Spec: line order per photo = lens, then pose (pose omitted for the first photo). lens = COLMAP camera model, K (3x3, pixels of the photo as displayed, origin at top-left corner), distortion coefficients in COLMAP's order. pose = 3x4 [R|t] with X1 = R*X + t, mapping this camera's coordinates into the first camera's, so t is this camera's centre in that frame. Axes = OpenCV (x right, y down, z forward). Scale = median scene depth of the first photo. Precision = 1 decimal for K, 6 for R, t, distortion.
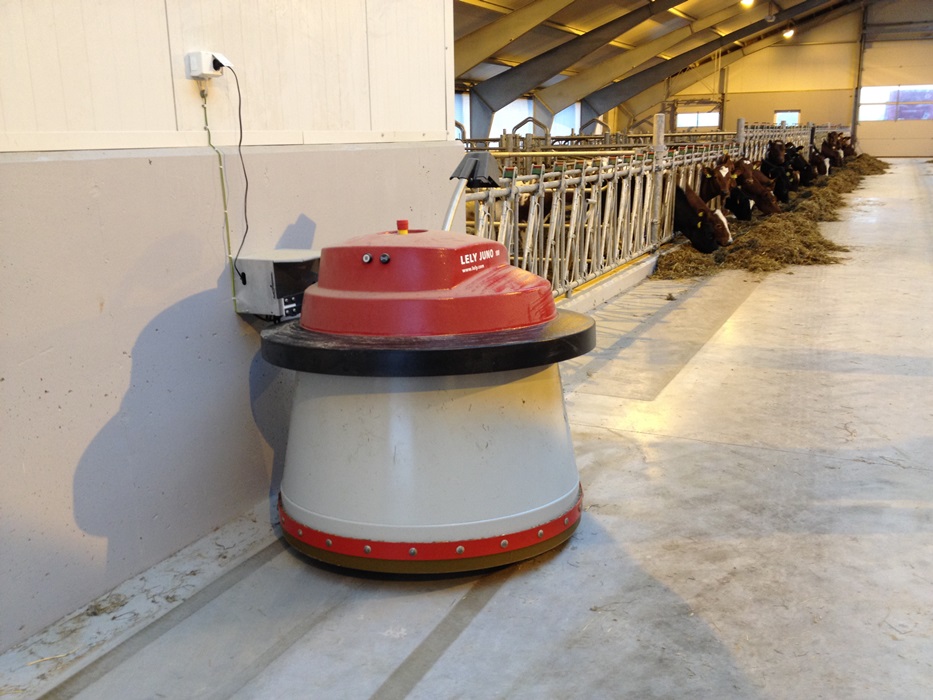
lens RADIAL K [[880.2, 0, 466.5], [0, 880.2, 350.0], [0, 0, 1]] dist [0.115444, -0.218599]
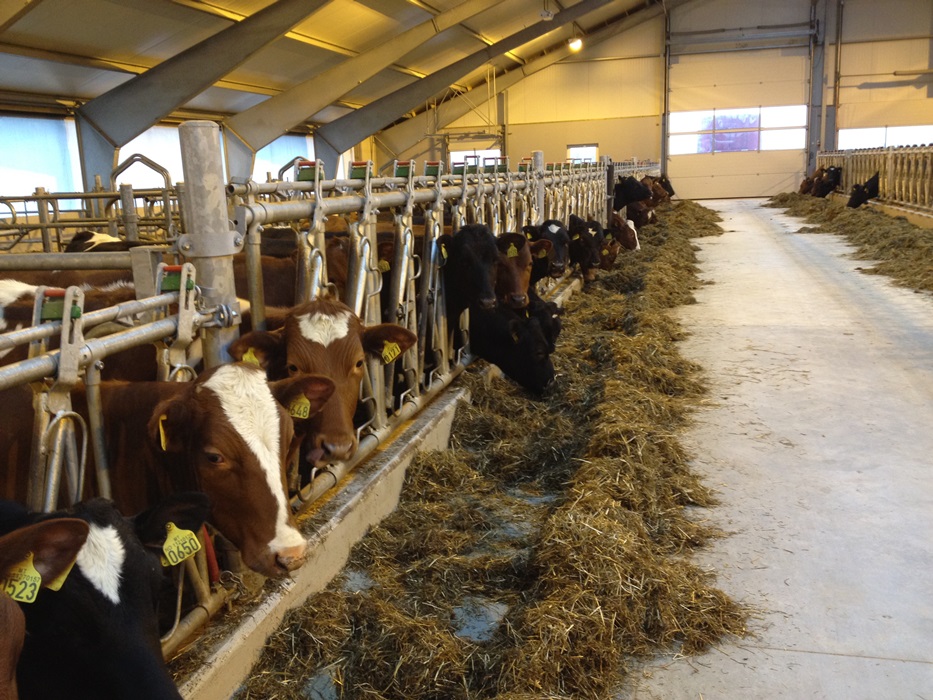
lens RADIAL K [[874.9, 0, 466.5], [0, 874.9, 350.0], [0, 0, 1]] dist [0.200995, -0.472679]
pose [[0.980966, -0.060721, 0.184444, 0.107217], [0.068899, 0.996890, -0.038252, -0.066733], [-0.181548, 0.050232, 0.982098, 0.267964]]
